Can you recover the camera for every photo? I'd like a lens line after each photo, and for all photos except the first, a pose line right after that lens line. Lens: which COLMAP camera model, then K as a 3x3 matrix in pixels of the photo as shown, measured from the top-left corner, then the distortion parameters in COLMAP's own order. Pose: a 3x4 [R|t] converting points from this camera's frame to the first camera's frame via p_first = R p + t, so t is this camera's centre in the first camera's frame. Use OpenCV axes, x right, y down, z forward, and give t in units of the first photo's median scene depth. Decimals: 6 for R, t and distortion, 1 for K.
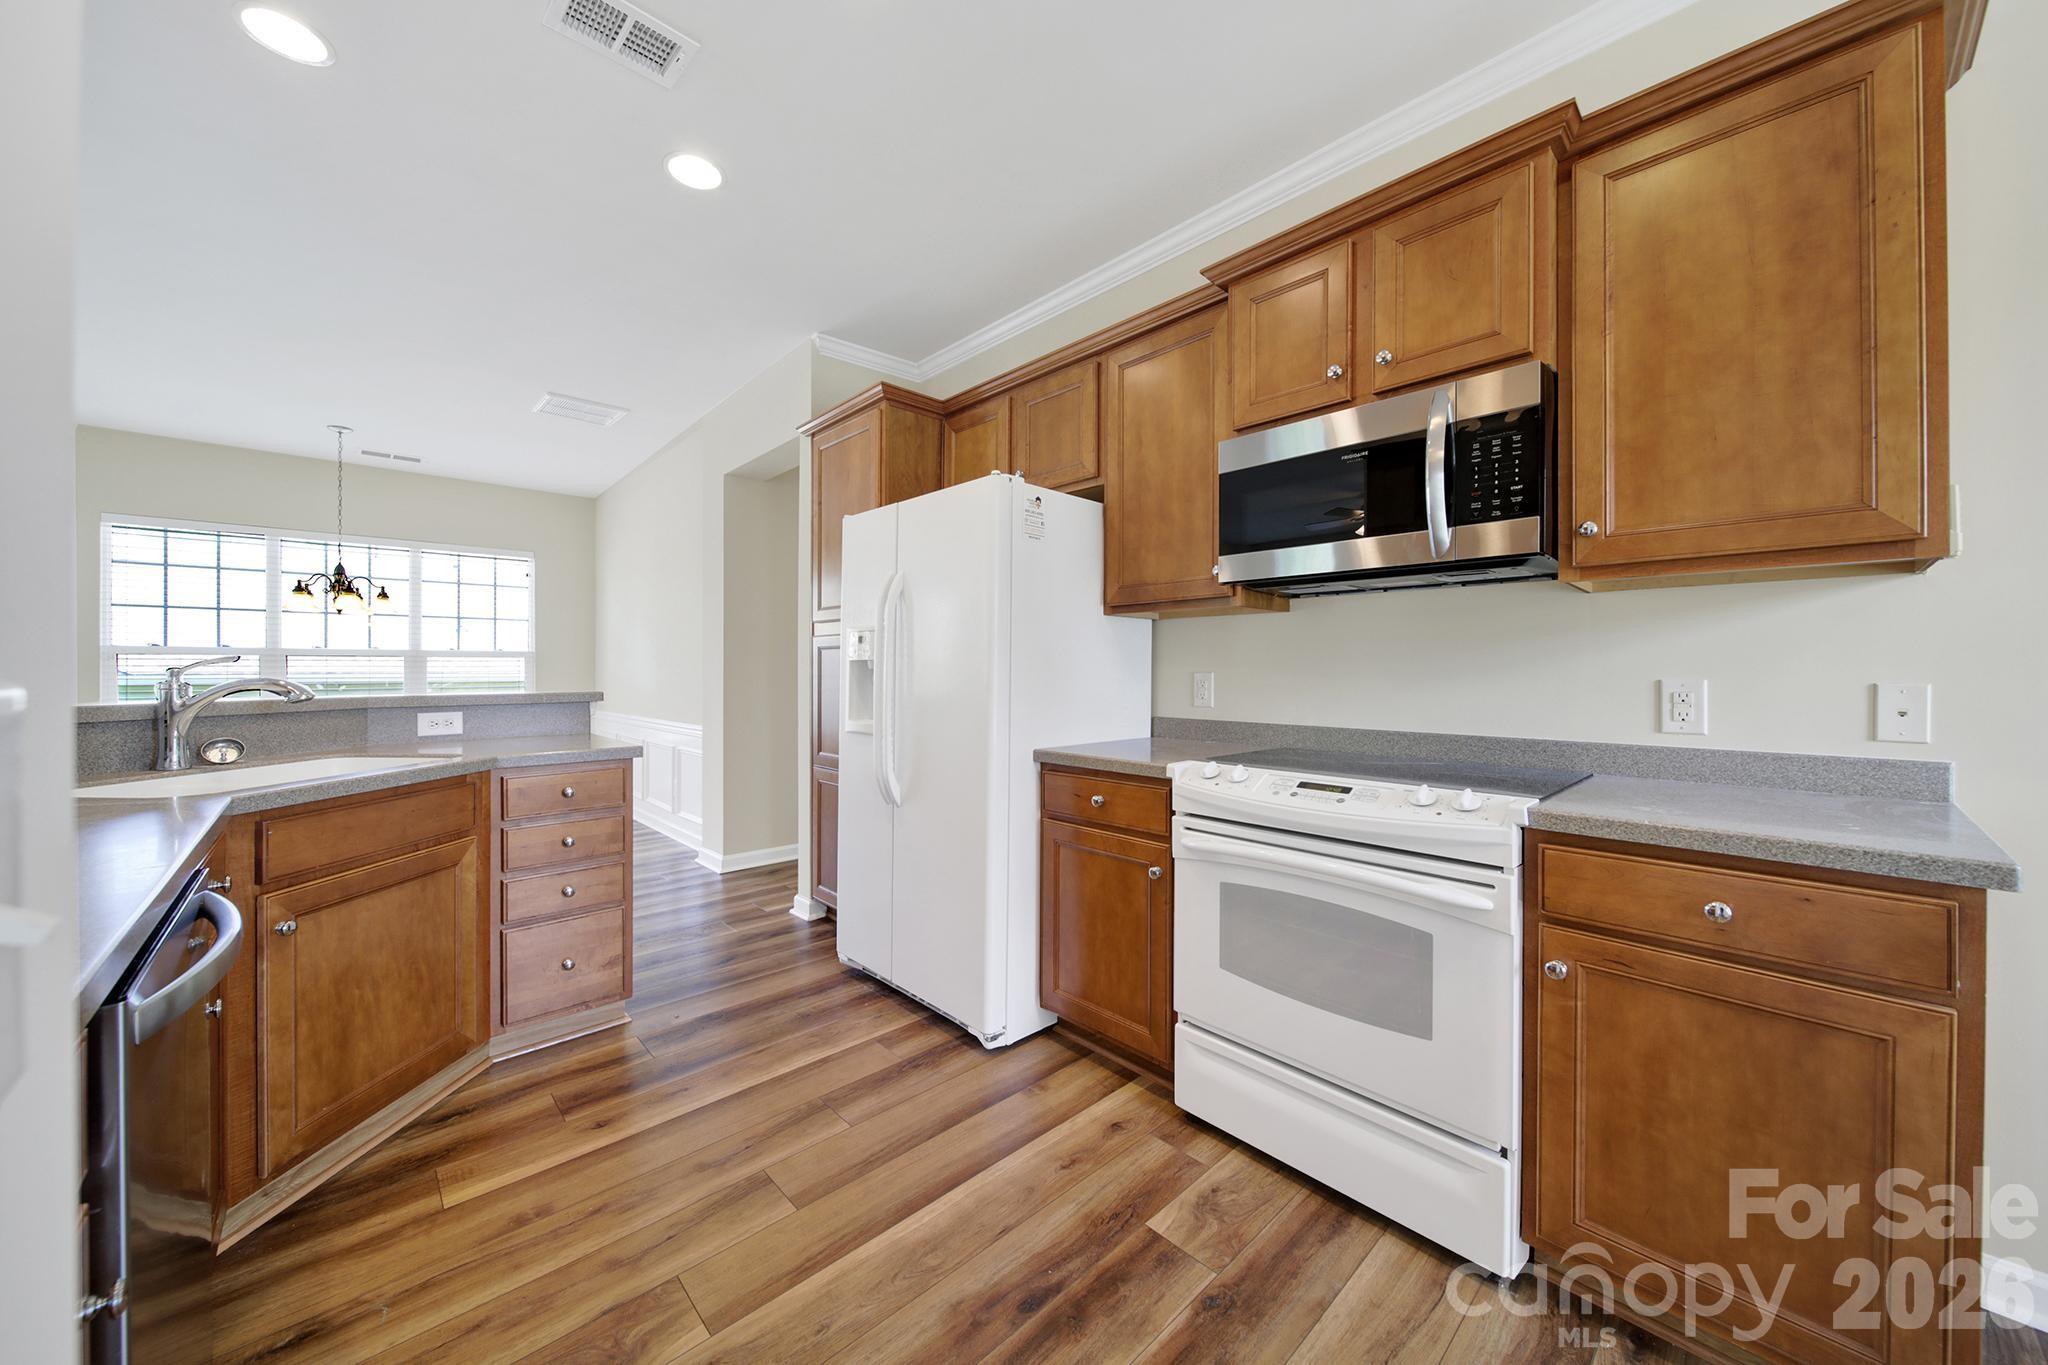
lens RADIAL K [[734.2, 0, 1035.0], [0, 734.2, 671.4], [0, 0, 1]] dist [-0.002428, -0.001080]
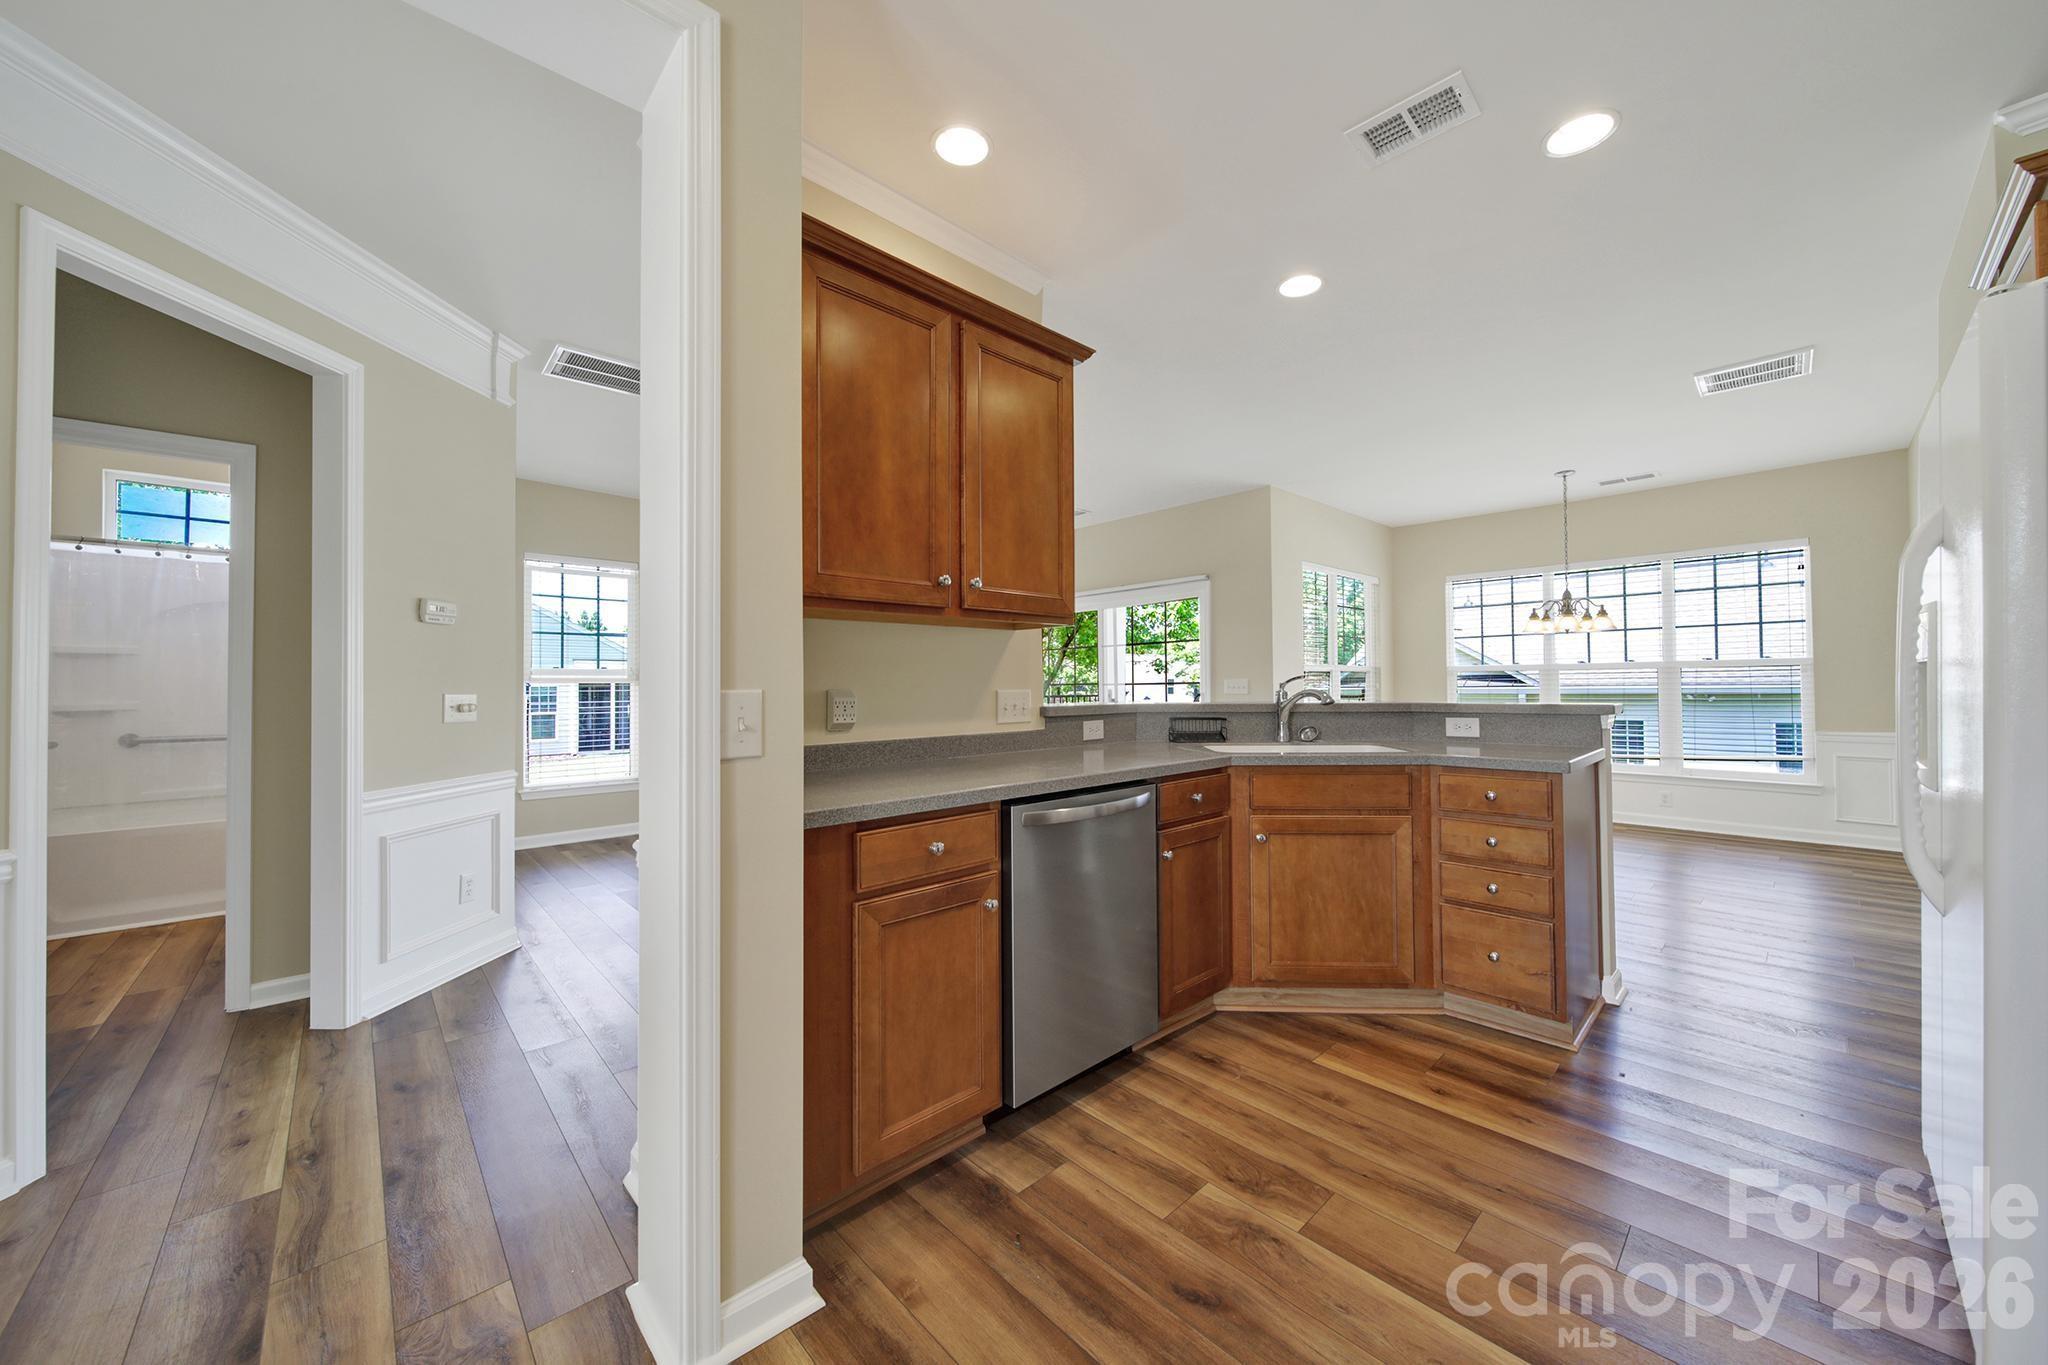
lens RADIAL K [[734.2, 0, 1017.3], [0, 734.2, 675.2], [0, 0, 1]] dist [-0.002428, -0.001080]
pose [[-0.019257, -0.014507, -0.999709, 0.547589], [0.005027, 0.999881, -0.014606, -0.000620], [0.999802, -0.005307, -0.019182, 0.387468]]
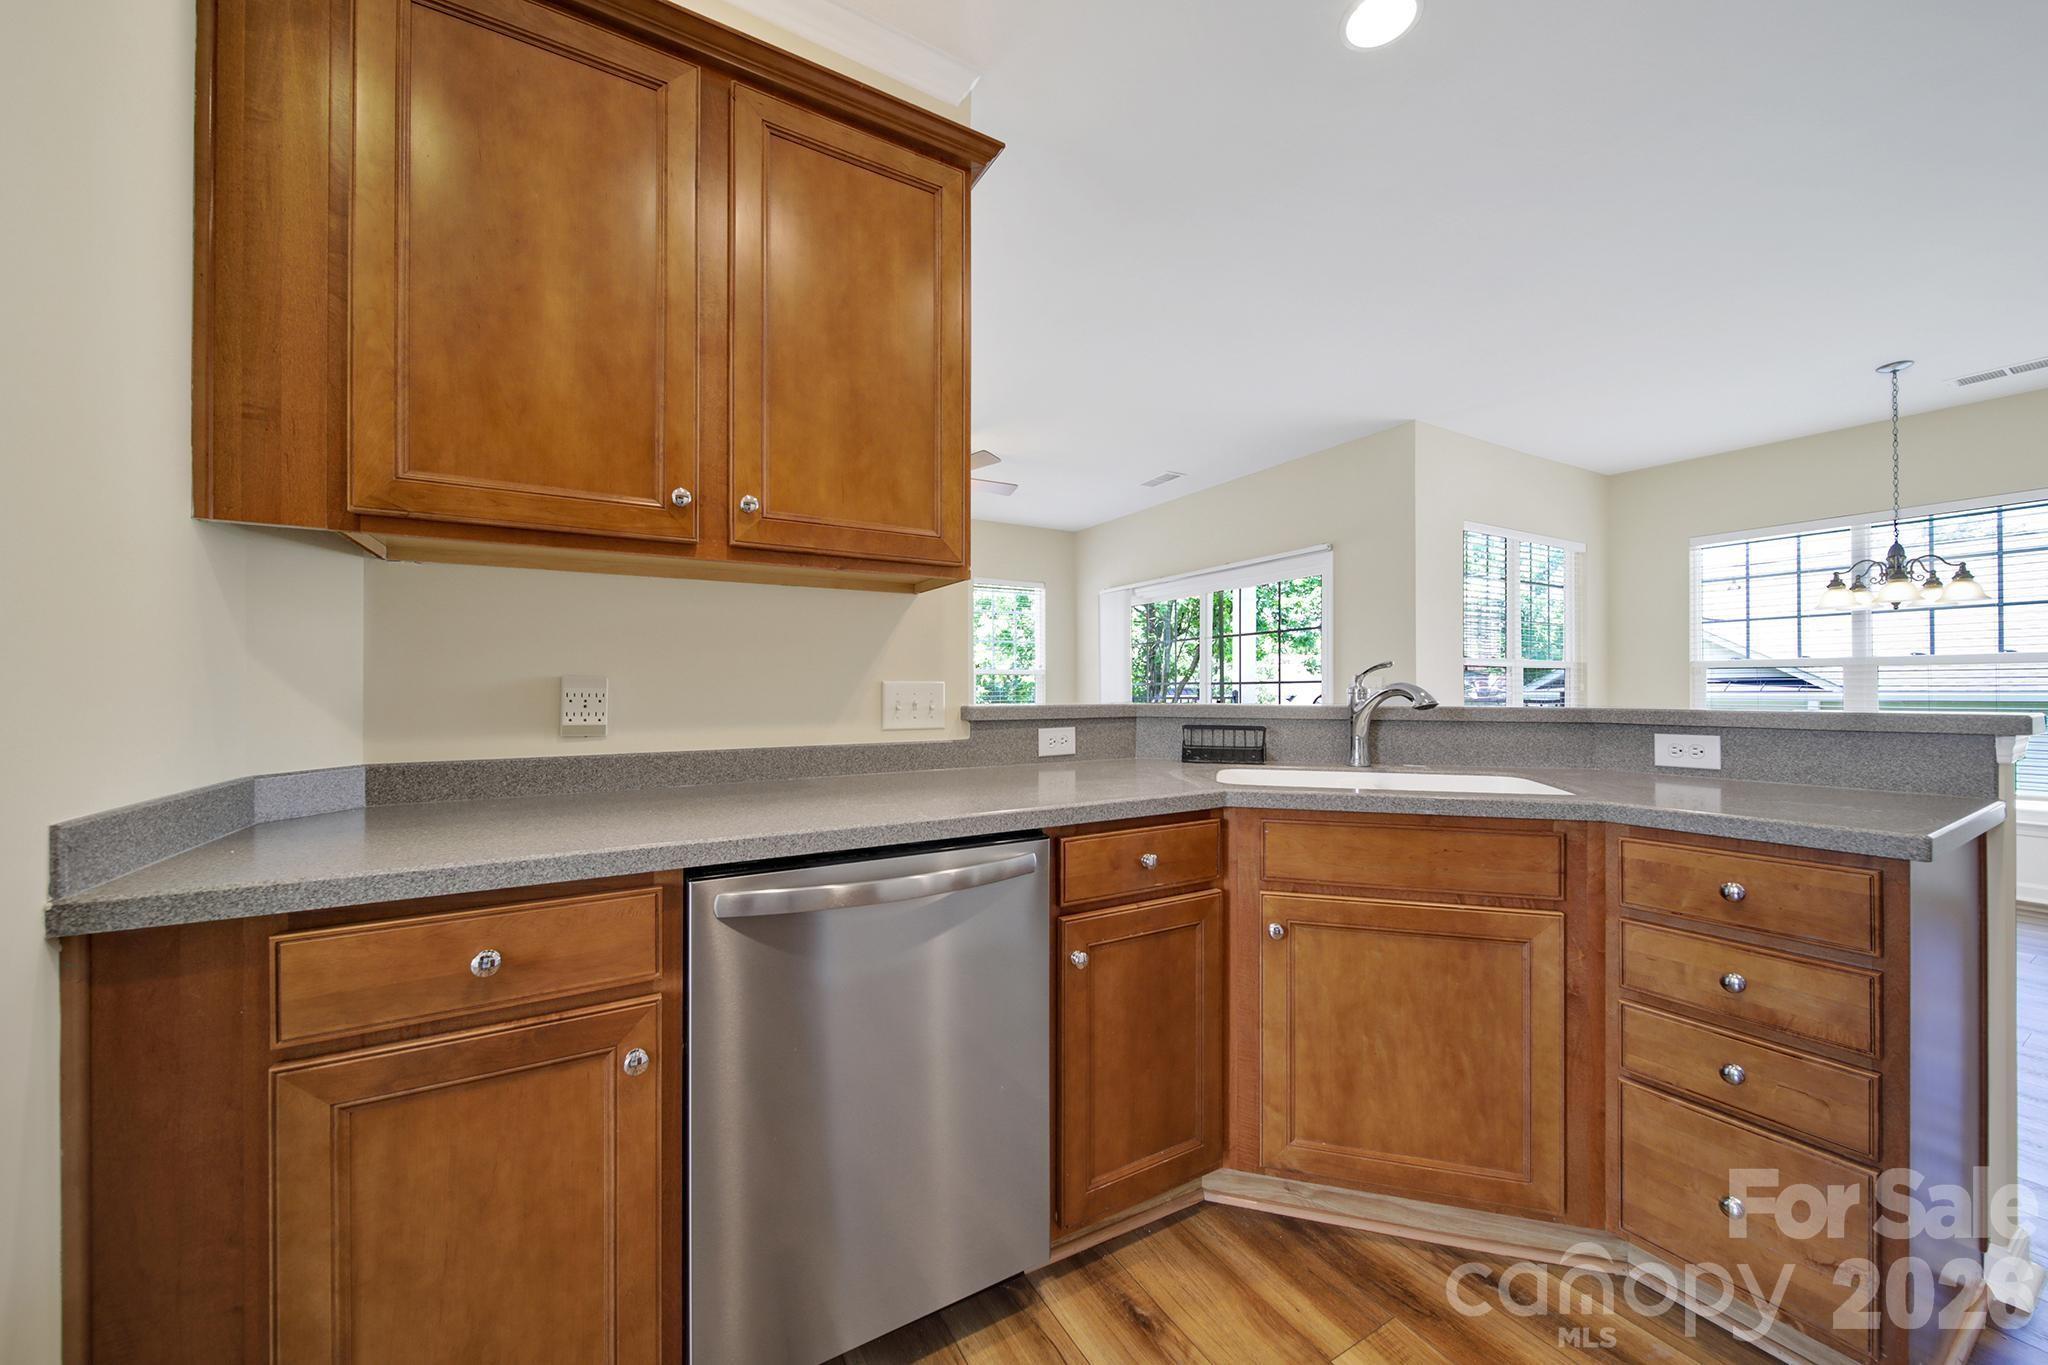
lens RADIAL K [[734.2, 0, 1024.2], [0, 734.2, 686.5], [0, 0, 1]] dist [-0.002428, -0.001080]
pose [[-0.238281, -0.002974, -0.971192, 0.023039], [-0.001782, 0.999995, -0.002625, 0.016928], [0.971195, 0.001106, -0.238285, 0.736681]]
